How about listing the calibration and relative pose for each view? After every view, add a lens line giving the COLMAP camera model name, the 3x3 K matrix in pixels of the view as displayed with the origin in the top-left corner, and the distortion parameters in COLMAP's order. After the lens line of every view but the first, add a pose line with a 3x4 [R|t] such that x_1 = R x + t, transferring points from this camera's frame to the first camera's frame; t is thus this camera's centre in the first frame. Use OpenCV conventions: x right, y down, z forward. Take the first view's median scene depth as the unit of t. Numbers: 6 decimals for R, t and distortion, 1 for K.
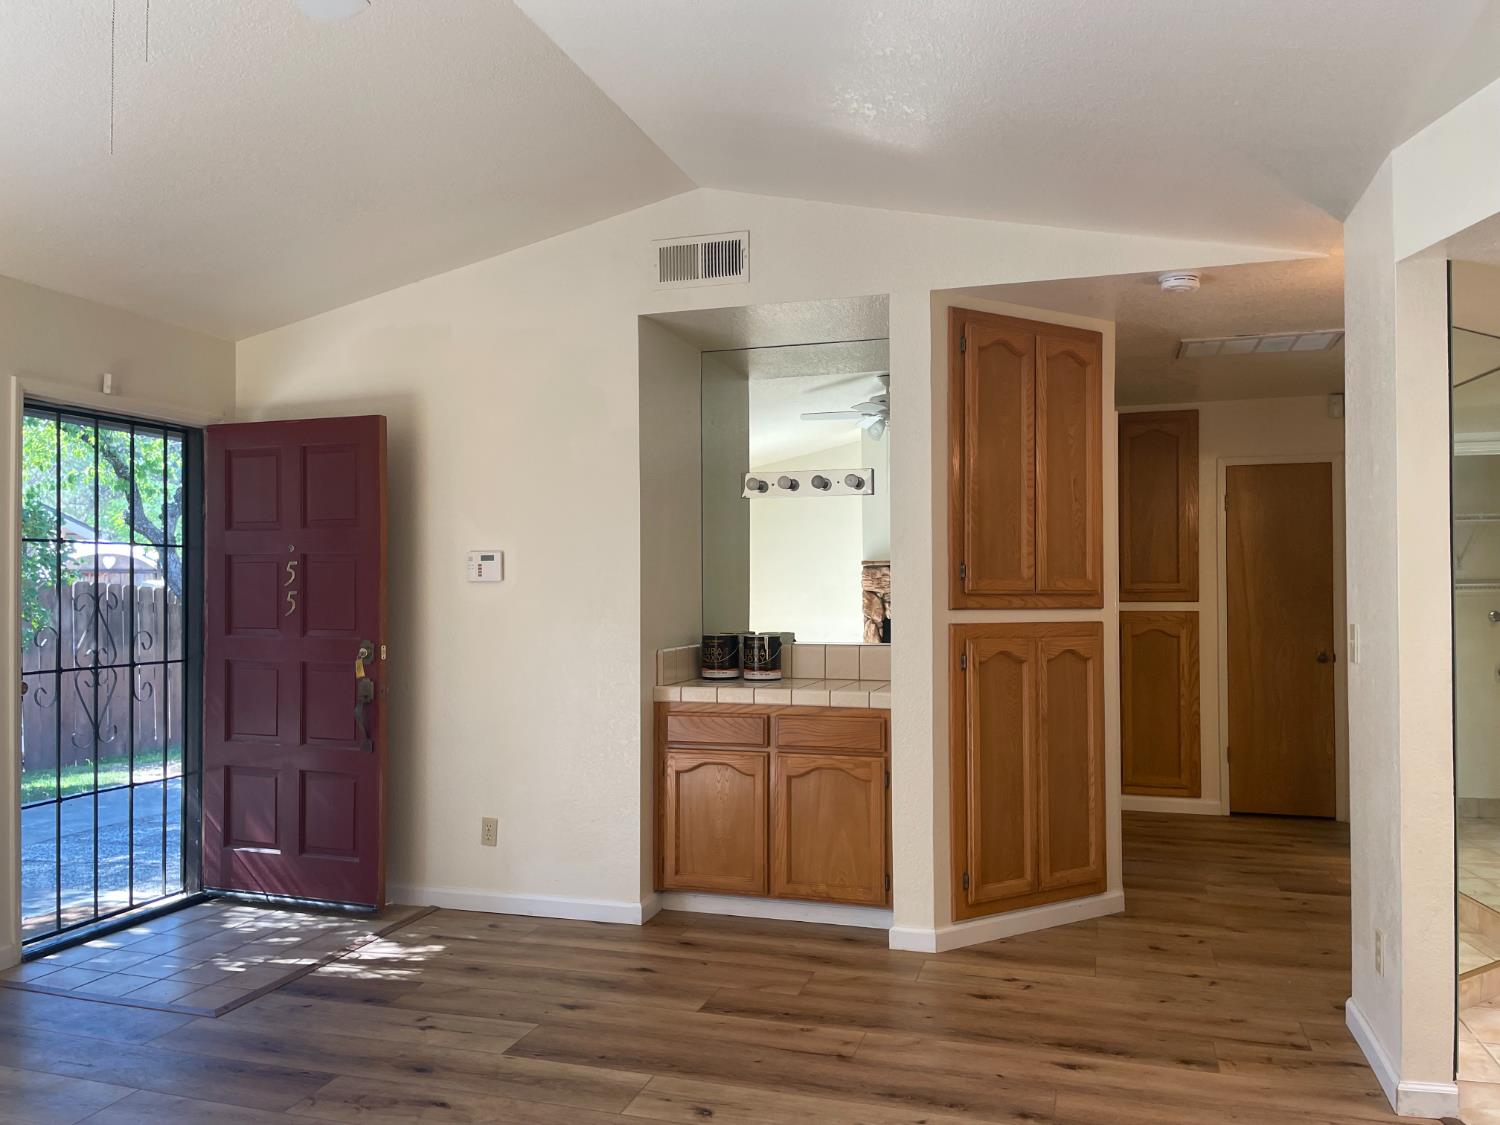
lens RADIAL K [[1122.5, 0, 750.0], [0, 1122.5, 562.5], [0, 0, 1]] dist [0.010057, -0.001652]
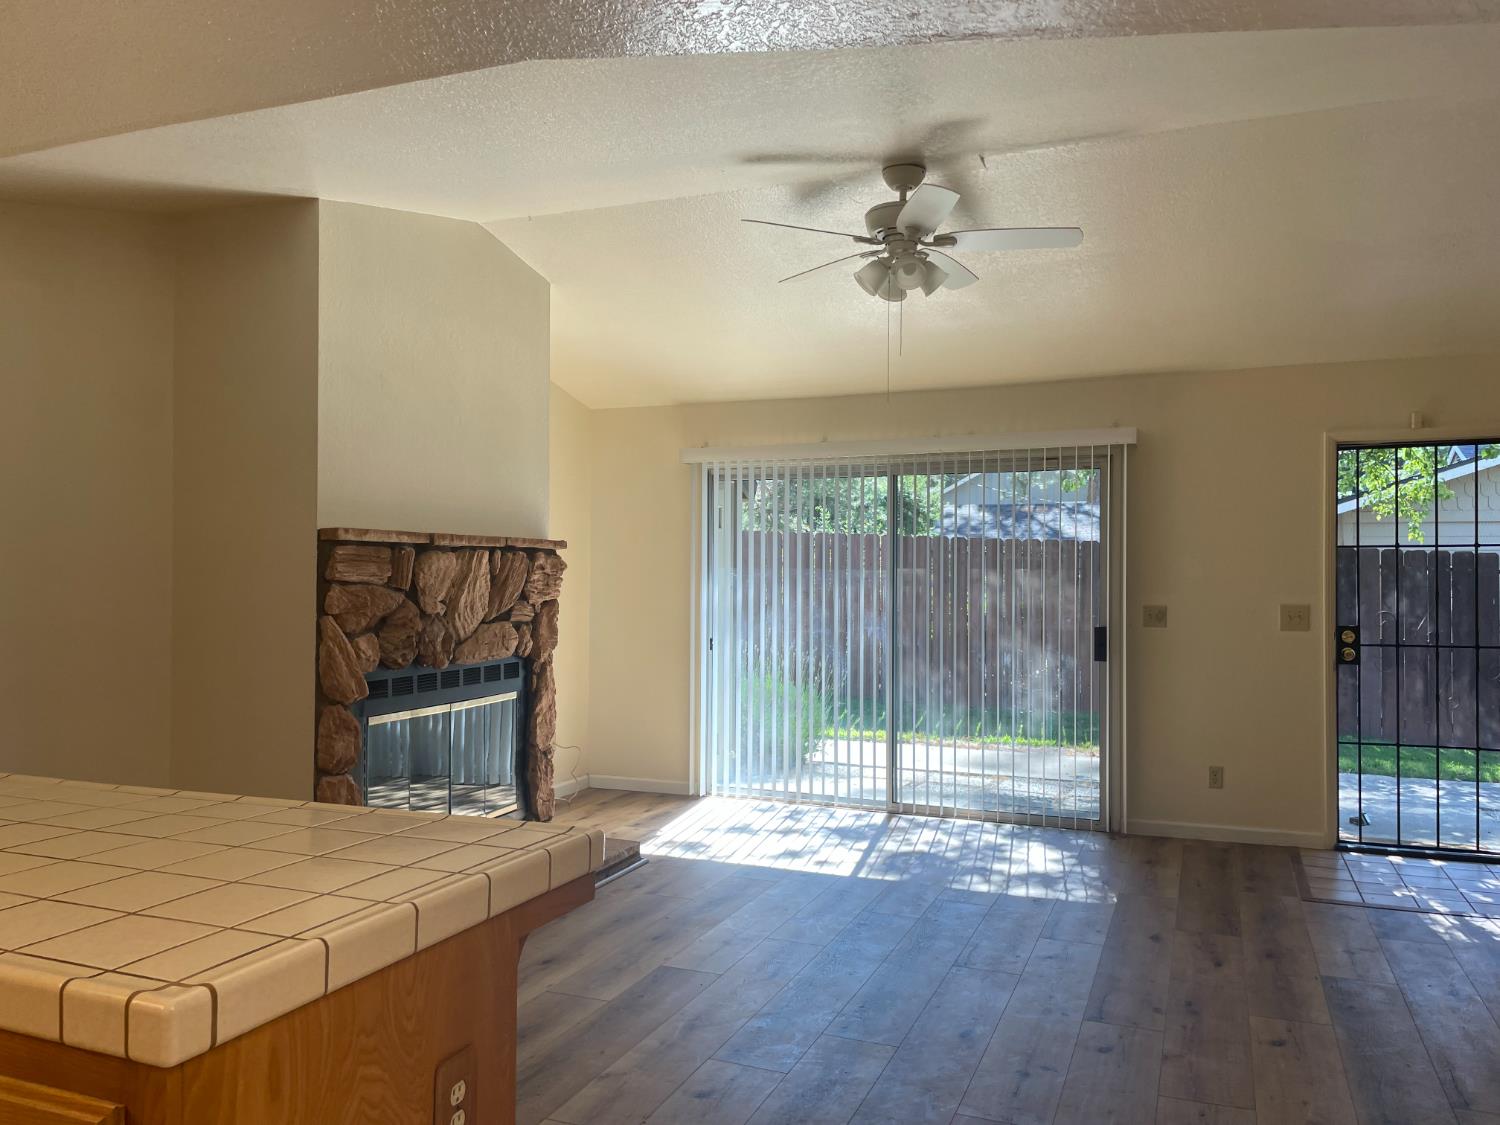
lens RADIAL K [[1122.5, 0, 750.0], [0, 1122.5, 562.5], [0, 0, 1]] dist [0.010057, -0.001652]
pose [[-0.081954, -0.010802, -0.996578, 1.053504], [0.025916, 0.999580, -0.012965, -0.003236], [0.996299, -0.026890, -0.081639, 0.515466]]
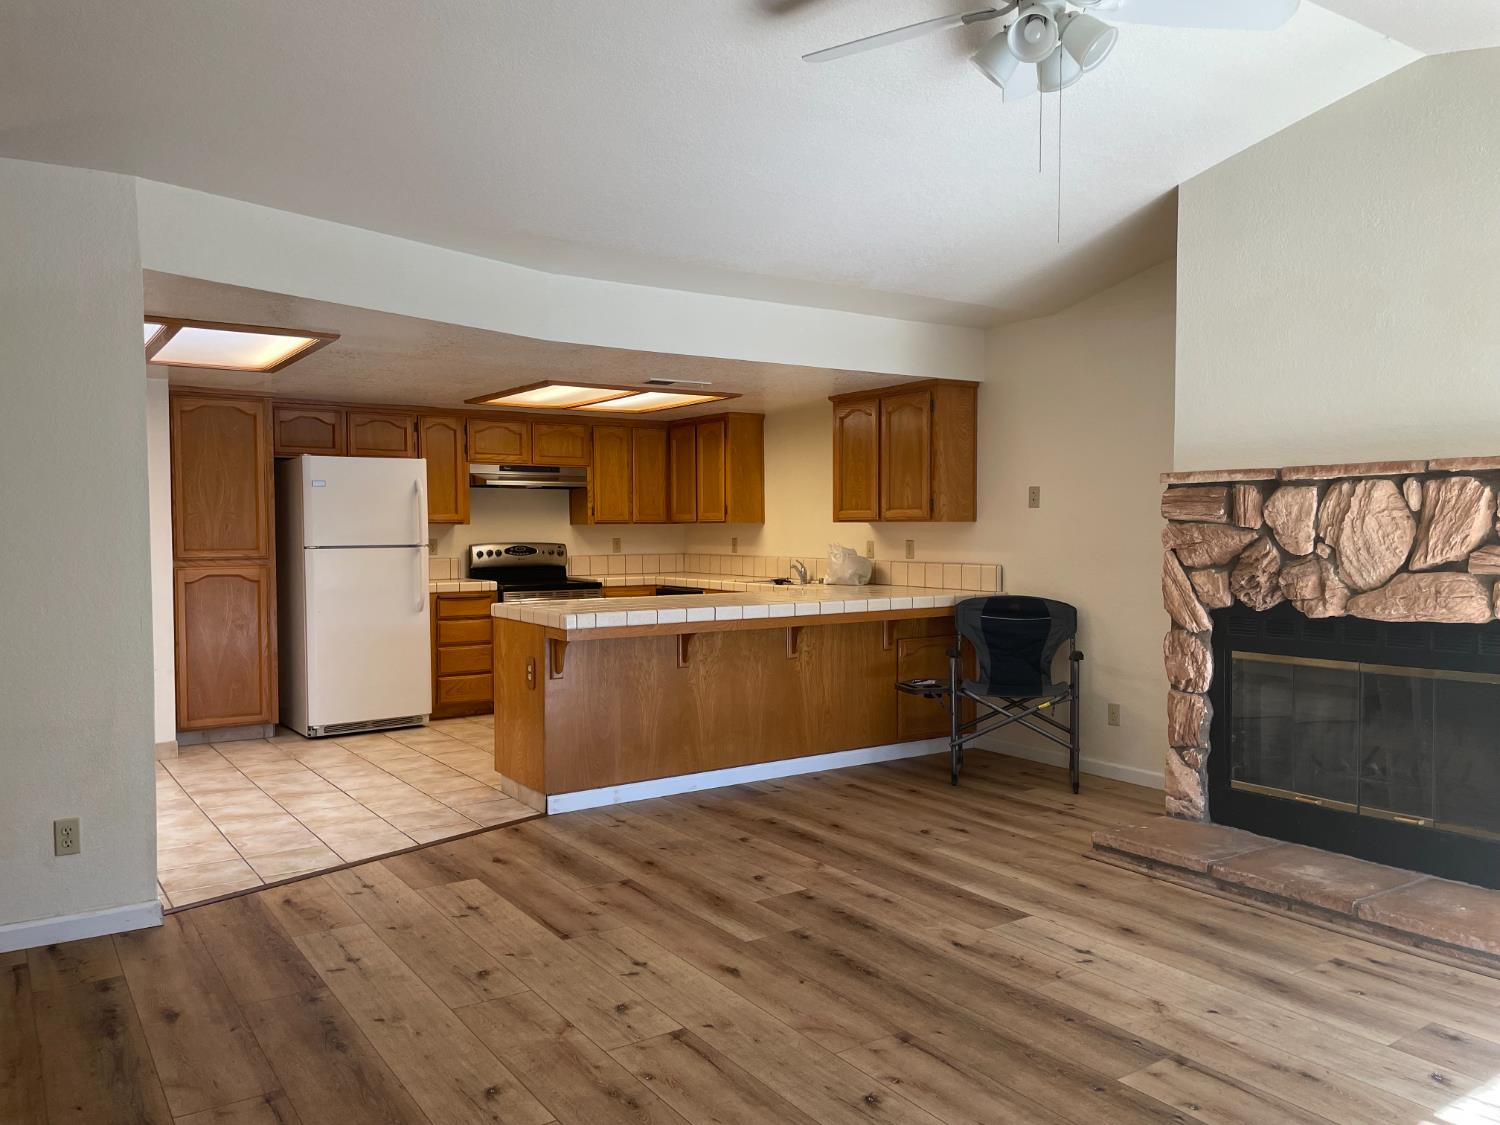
lens RADIAL K [[1122.5, 0, 750.0], [0, 1122.5, 562.5], [0, 0, 1]] dist [0.010057, -0.001652]
pose [[-0.784578, -0.013602, 0.619881, -0.694504], [-0.014066, 0.999893, 0.004137, 0.046845], [-0.619871, -0.005474, -0.784685, 1.442391]]
